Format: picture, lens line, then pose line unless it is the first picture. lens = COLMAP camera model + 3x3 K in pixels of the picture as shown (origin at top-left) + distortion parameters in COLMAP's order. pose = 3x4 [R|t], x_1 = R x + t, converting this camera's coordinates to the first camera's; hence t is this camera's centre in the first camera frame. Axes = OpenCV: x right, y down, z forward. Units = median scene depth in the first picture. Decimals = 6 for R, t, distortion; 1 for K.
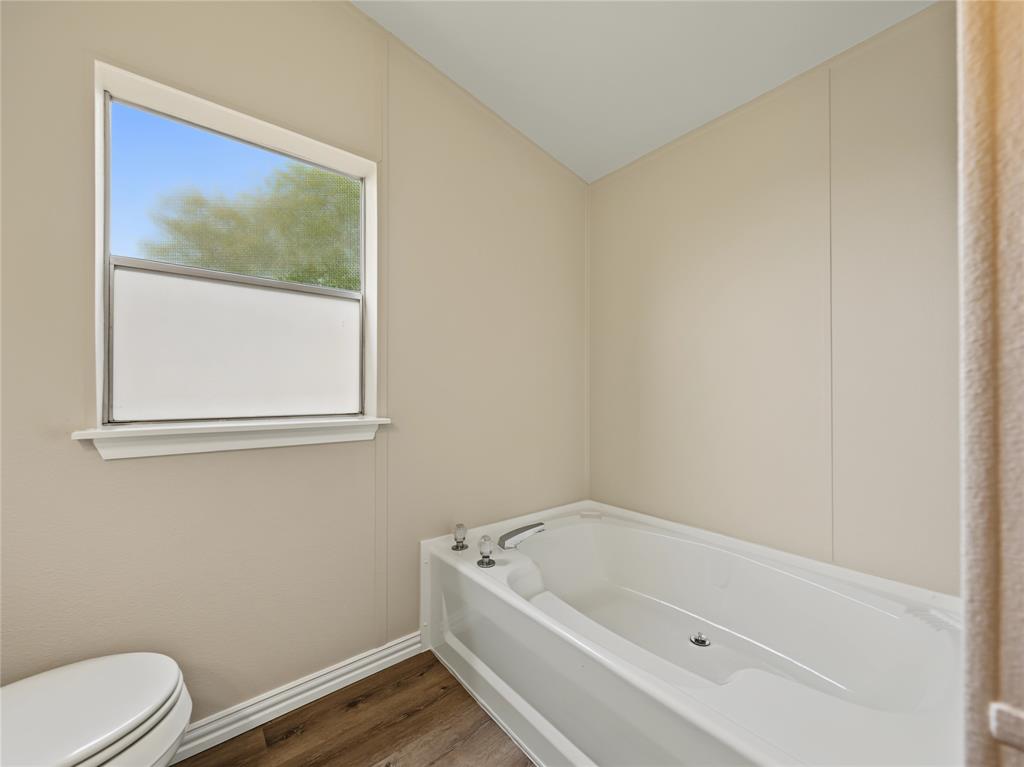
lens RADIAL K [[397.2, 0, 509.8], [0, 397.2, 390.8], [0, 0, 1]] dist [0.003910, -0.000402]
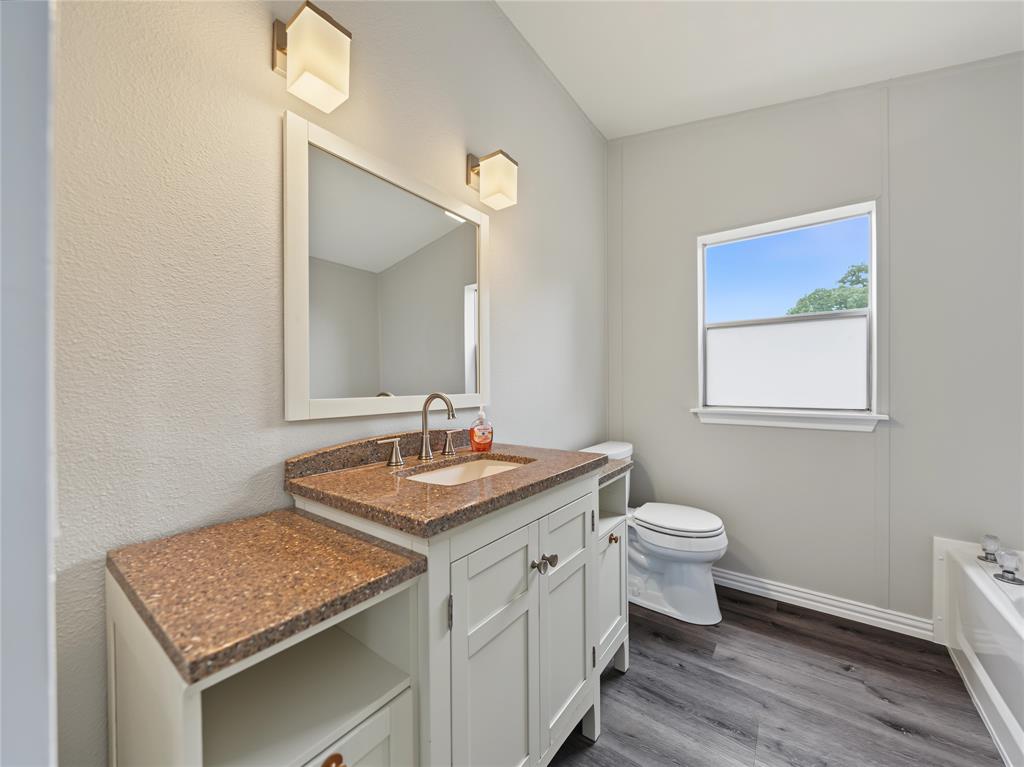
lens RADIAL K [[397.2, 0, 511.4], [0, 397.2, 385.9], [0, 0, 1]] dist [0.003910, -0.000402]
pose [[0.237188, 0.003877, -0.971456, 0.560406], [0.004973, 0.999974, 0.005205, -0.028514], [0.971451, -0.006066, 0.237162, -0.341313]]
